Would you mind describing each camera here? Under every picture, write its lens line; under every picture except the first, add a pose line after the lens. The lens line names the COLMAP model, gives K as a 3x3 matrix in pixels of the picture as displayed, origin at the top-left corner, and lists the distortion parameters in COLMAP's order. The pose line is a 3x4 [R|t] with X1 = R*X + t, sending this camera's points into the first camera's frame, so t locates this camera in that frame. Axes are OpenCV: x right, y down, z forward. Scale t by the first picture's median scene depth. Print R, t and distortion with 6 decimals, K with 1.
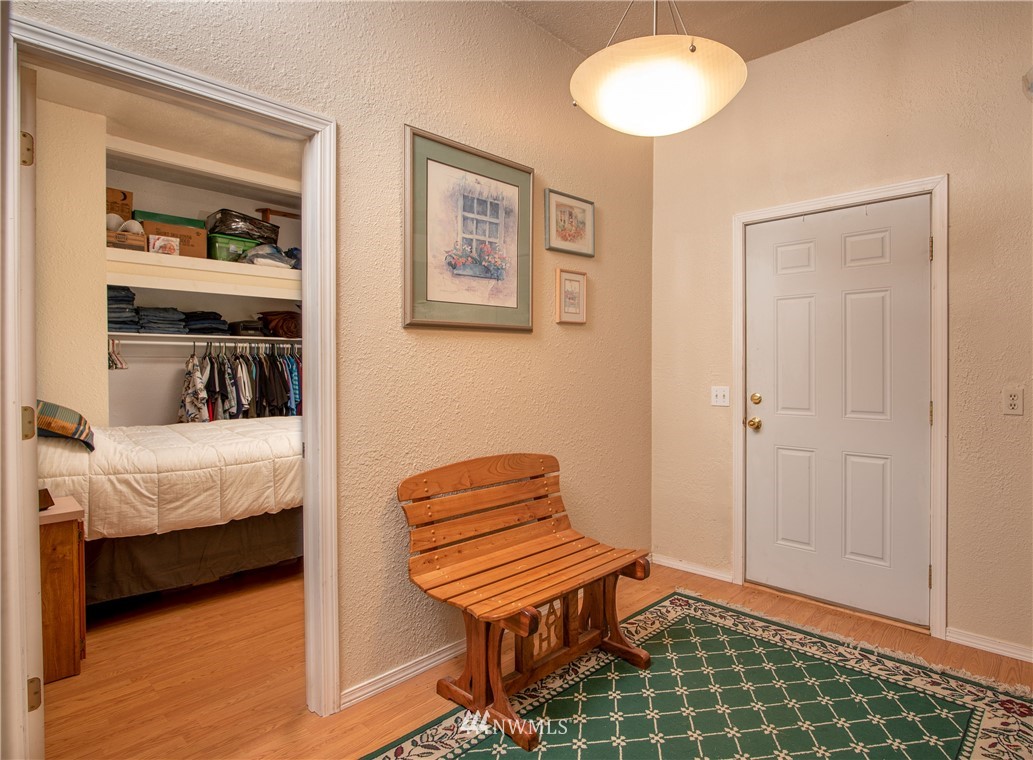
lens RADIAL K [[506.3, 0, 518.0], [0, 506.3, 363.3], [0, 0, 1]] dist [0.000086, -0.000479]
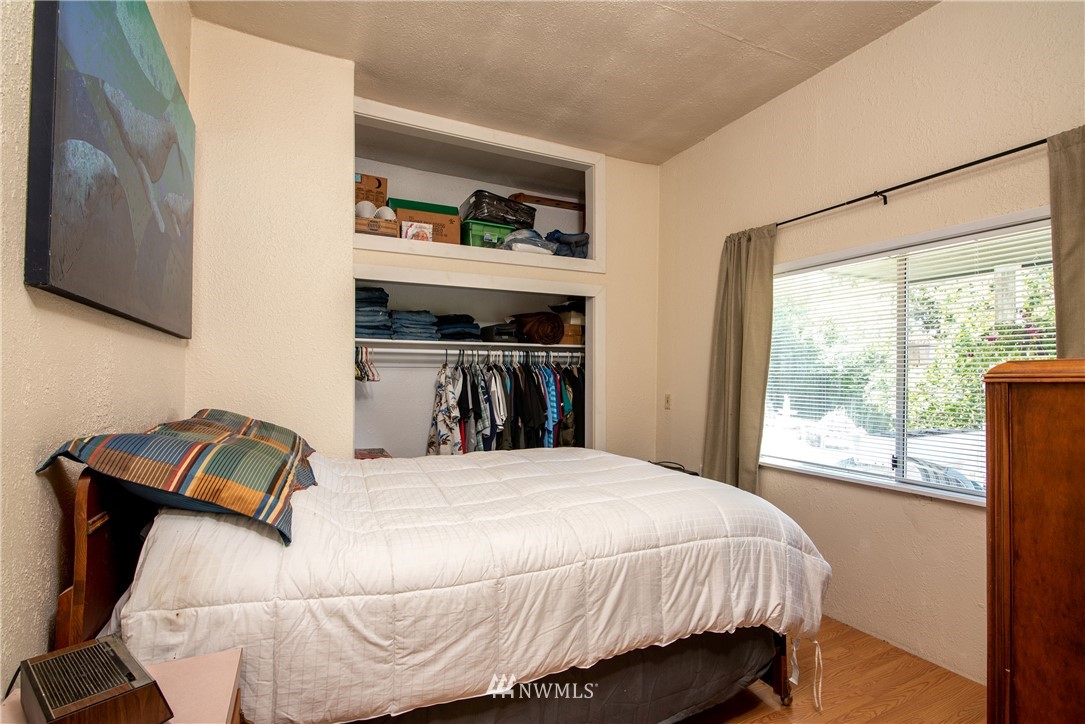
lens RADIAL K [[505.4, 0, 542.5], [0, 505.4, 362.0], [0, 0, 1]] dist [-0.000347, -0.000030]
pose [[0.931268, -0.006720, -0.364273, -0.185120], [-0.002348, 0.999698, -0.024447, -0.000995], [0.364327, 0.023622, 0.930971, 0.276477]]
